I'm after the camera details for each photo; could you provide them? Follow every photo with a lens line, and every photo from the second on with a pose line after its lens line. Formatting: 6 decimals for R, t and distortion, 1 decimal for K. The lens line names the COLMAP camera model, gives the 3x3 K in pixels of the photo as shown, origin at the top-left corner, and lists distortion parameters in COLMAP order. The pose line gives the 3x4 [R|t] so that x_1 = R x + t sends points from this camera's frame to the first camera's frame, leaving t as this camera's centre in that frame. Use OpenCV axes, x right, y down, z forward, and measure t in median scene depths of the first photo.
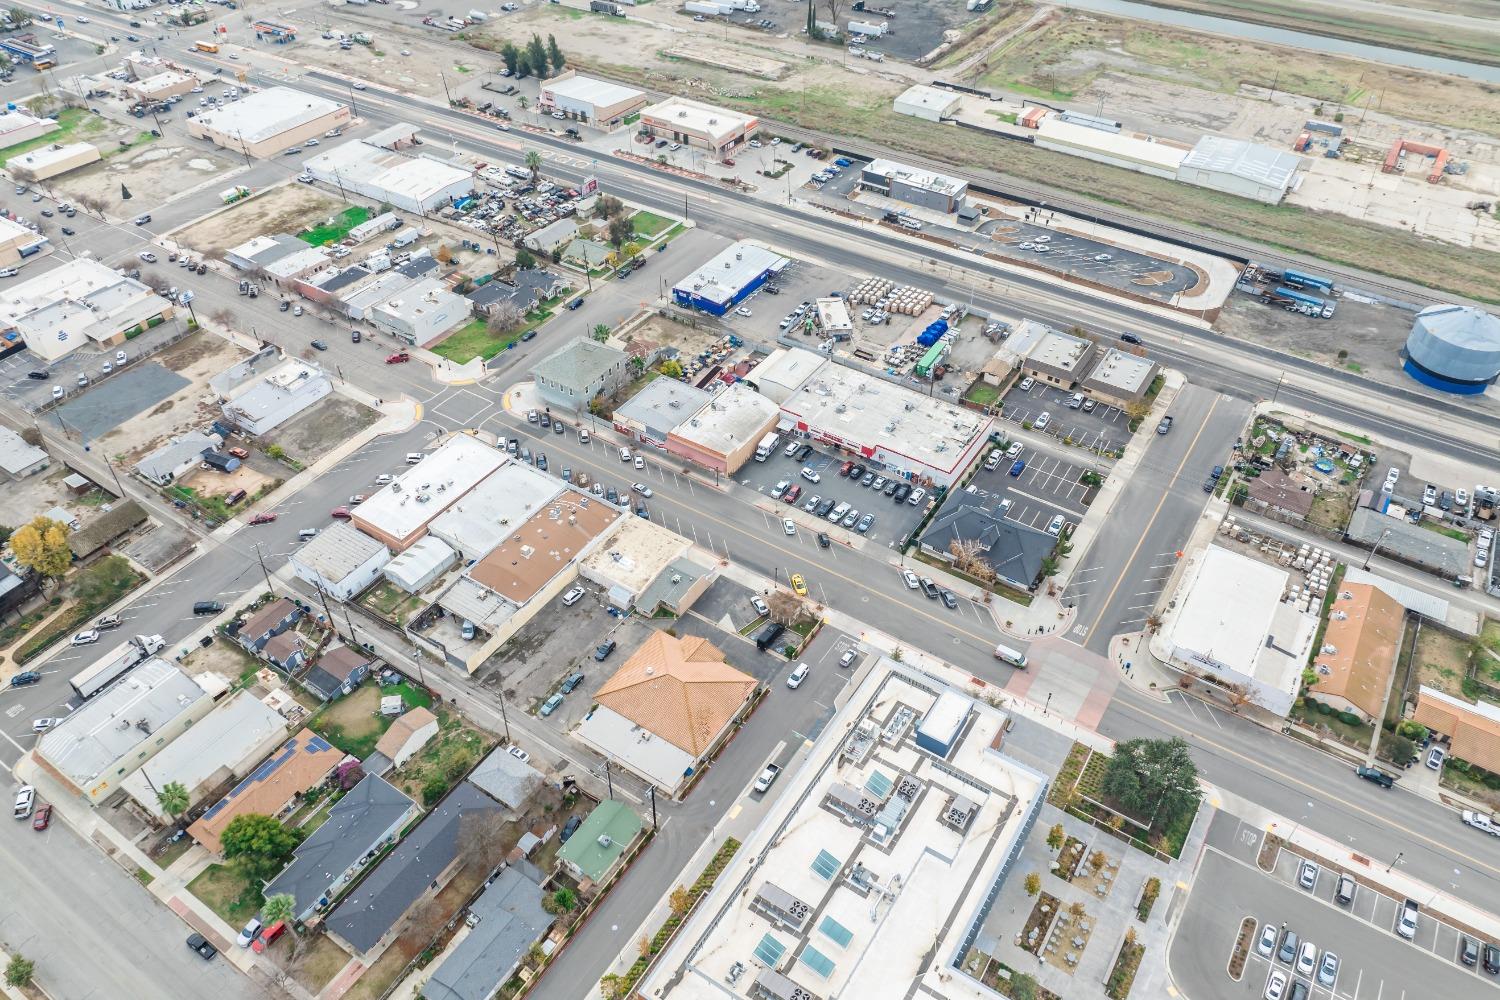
lens RADIAL K [[1054.1, 0, 752.0], [0, 1054.1, 499.3], [0, 0, 1]] dist [-0.038234, 0.003839]
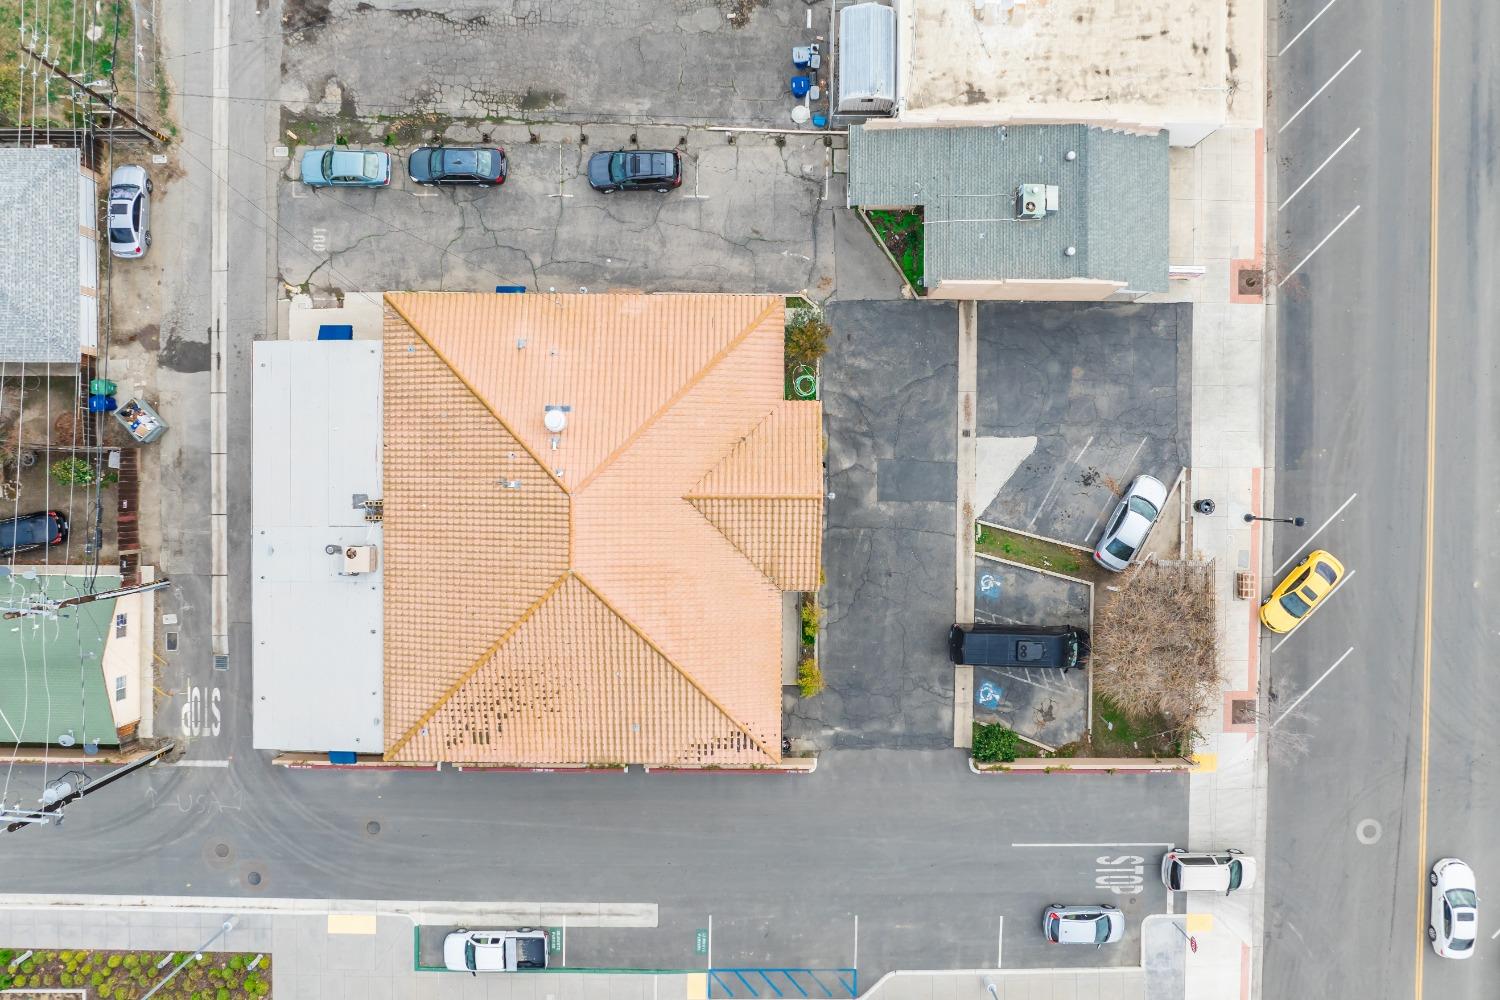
lens RADIAL K [[1054.1, 0, 752.0], [0, 1054.1, 499.3], [0, 0, 1]] dist [-0.038234, 0.003839]
pose [[0.539879, 0.841636, 0.013362, -0.045089], [-0.554919, 0.343935, 0.757479, -0.040733], [0.632926, -0.416362, 0.652723, 0.659265]]
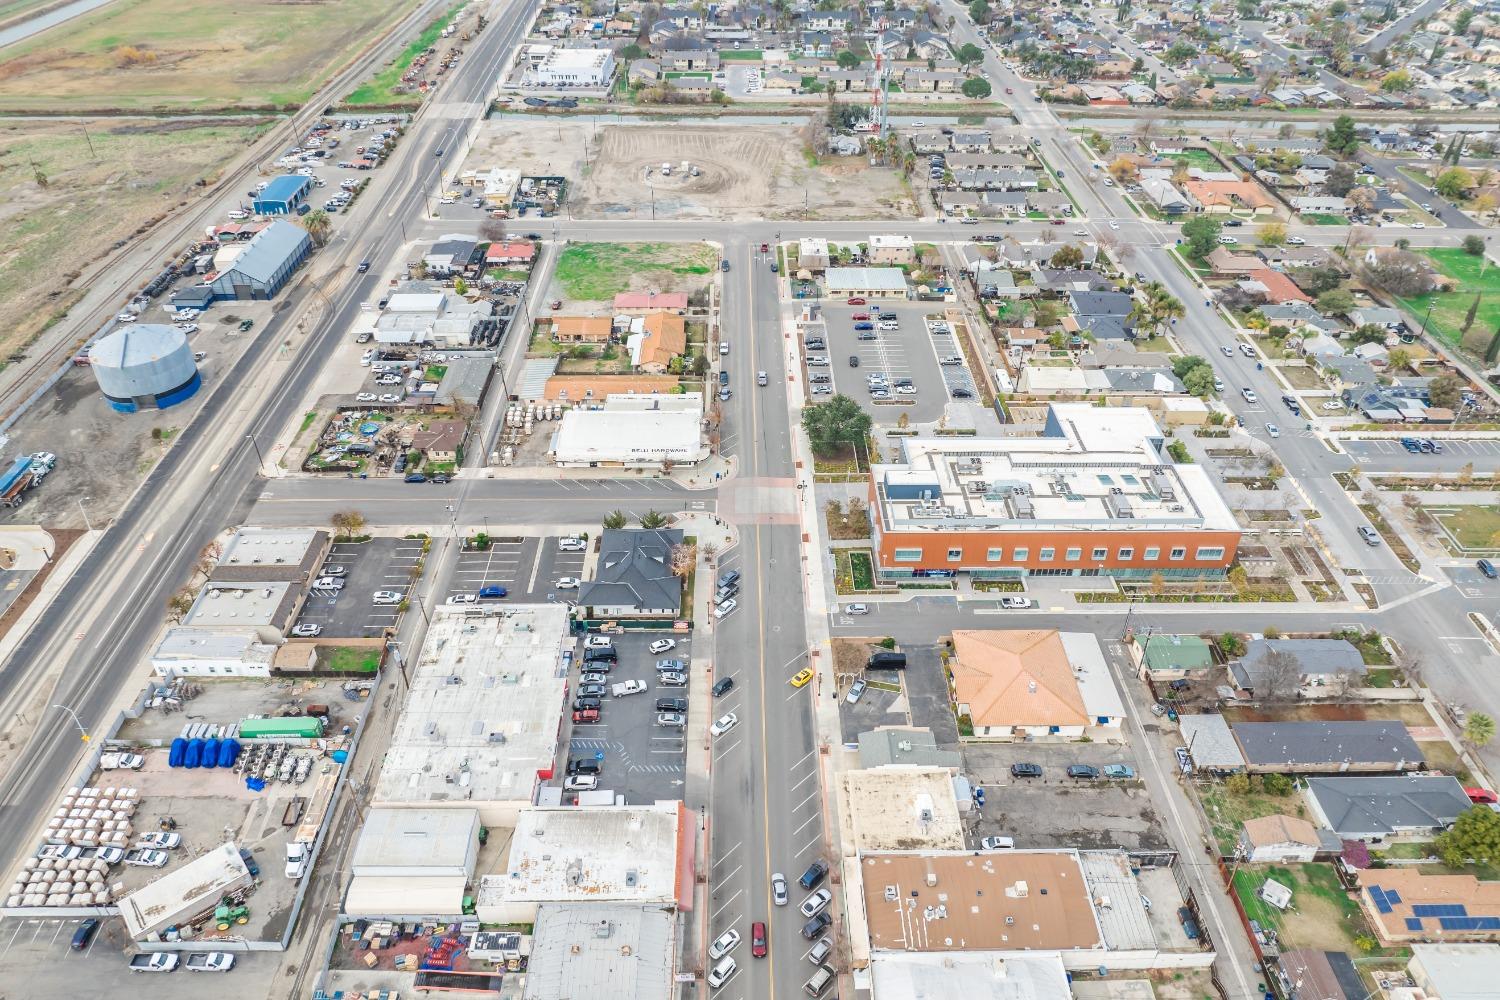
lens RADIAL K [[1054.1, 0, 752.0], [0, 1054.1, 499.3], [0, 0, 1]] dist [-0.038234, 0.003839]
pose [[-0.557757, -0.496608, 0.665047, -0.386529], [0.538448, 0.393281, 0.745255, -0.572171], [-0.631649, 0.773764, 0.048042, 0.759485]]
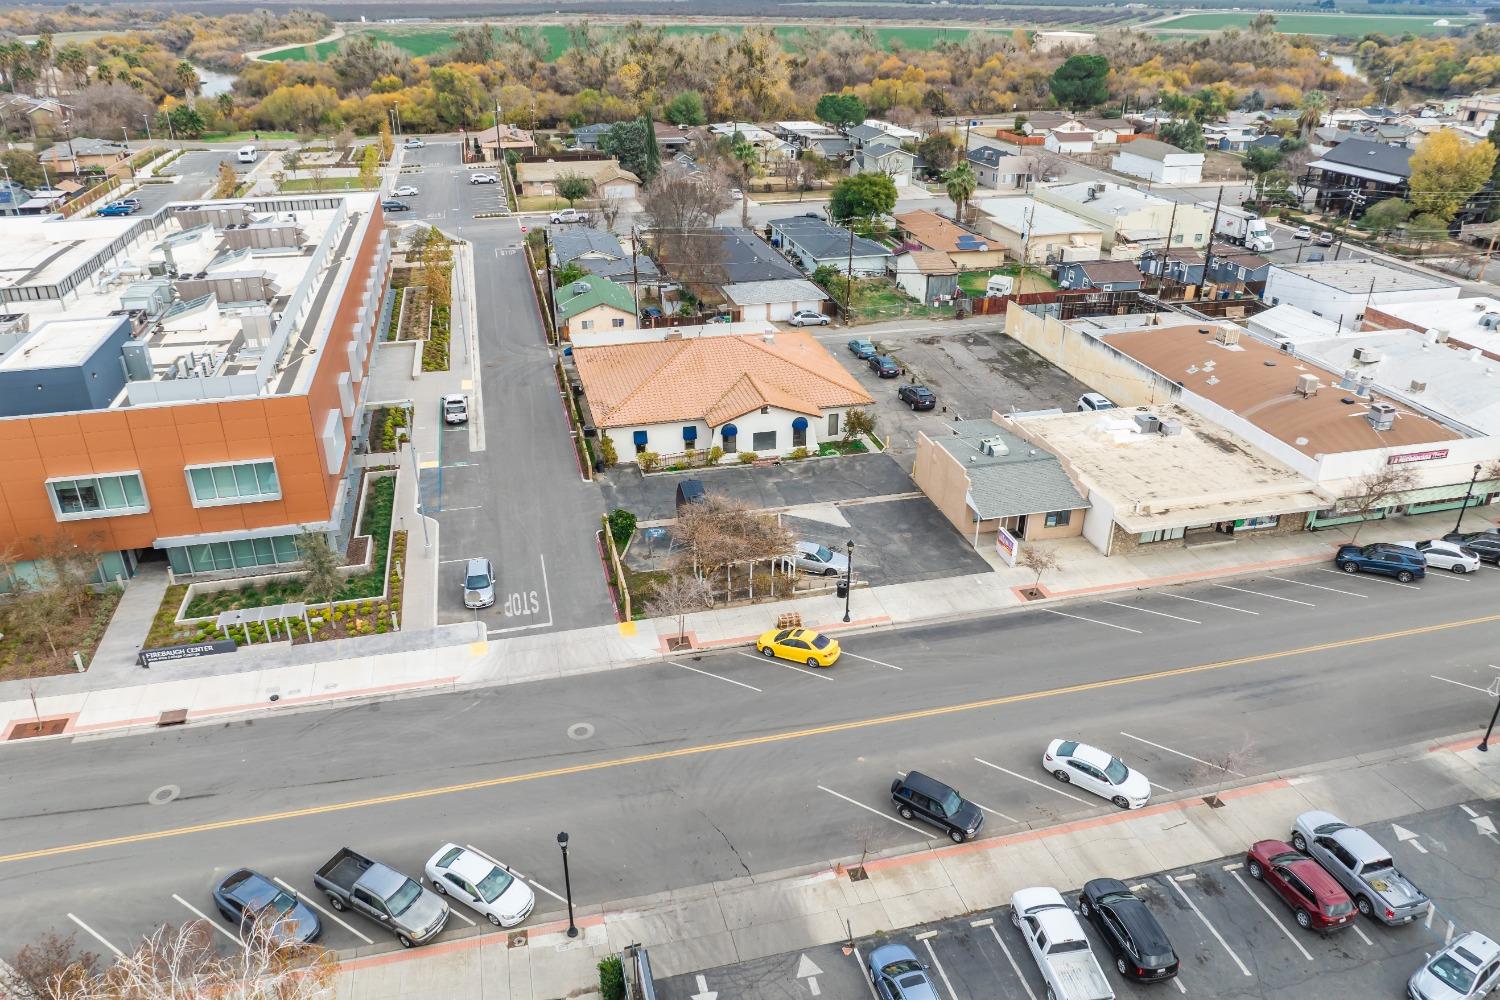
lens RADIAL K [[1054.1, 0, 752.0], [0, 1054.1, 499.3], [0, 0, 1]] dist [-0.038234, 0.003839]
pose [[-0.678545, 0.319738, -0.661320, 0.199745], [-0.489350, 0.474670, 0.731591, -0.122078], [0.547826, 0.820034, -0.165621, 0.879973]]
